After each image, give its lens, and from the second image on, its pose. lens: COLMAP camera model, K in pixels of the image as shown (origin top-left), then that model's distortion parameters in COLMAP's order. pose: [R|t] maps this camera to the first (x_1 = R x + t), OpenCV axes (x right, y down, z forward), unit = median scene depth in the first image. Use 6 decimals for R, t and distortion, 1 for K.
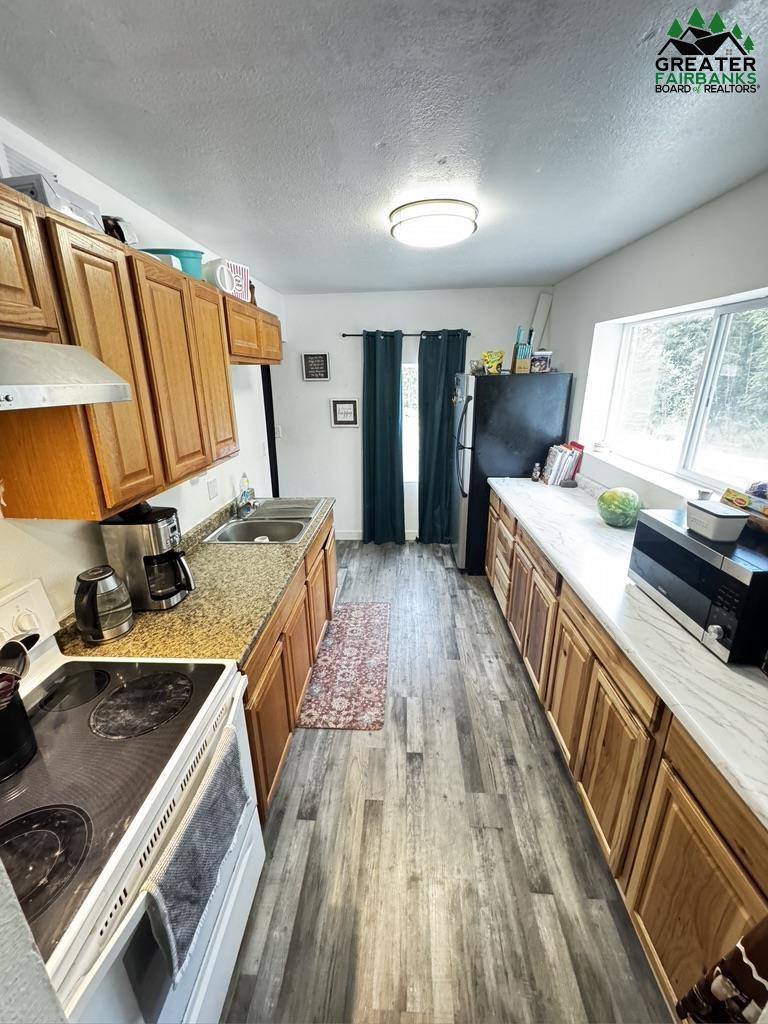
lens RADIAL K [[407.6, 0, 383.1], [0, 407.6, 512.8], [0, 0, 1]] dist [-0.001413, -0.000106]
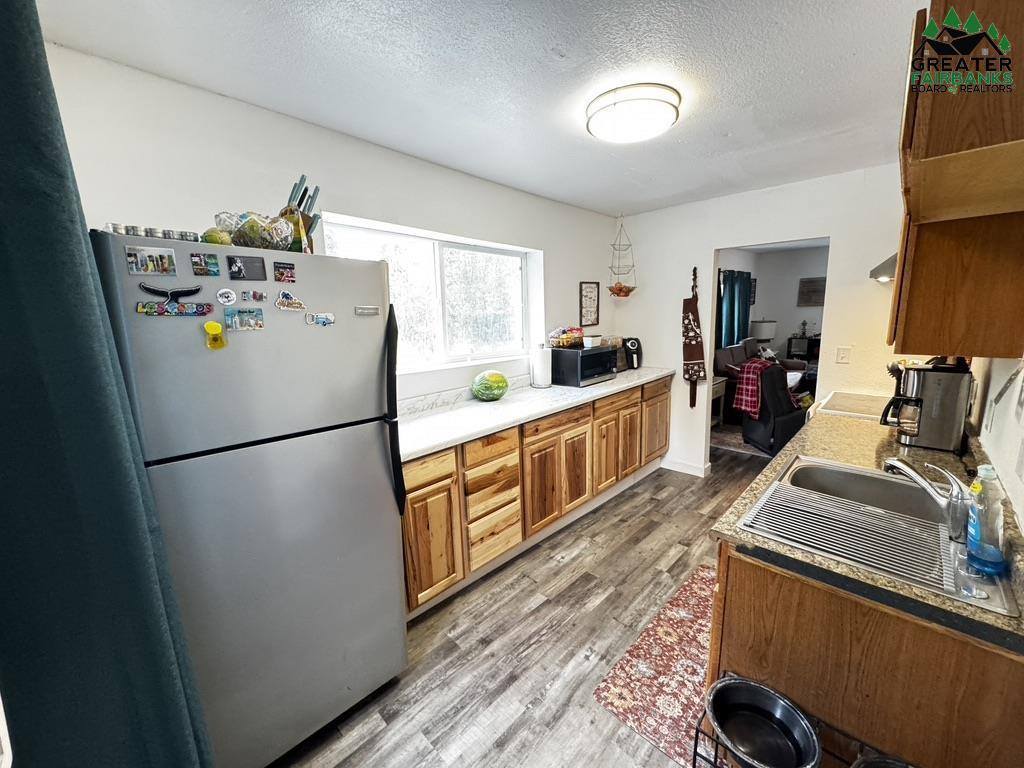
lens RADIAL K [[407.6, 0, 506.8], [0, 407.6, 380.1], [0, 0, 1]] dist [-0.001413, -0.000106]
pose [[-0.748729, -0.118732, 0.652156, -0.272460], [0.210054, 0.890629, 0.403308, -0.525748], [-0.628715, 0.438957, -0.641899, 1.755951]]
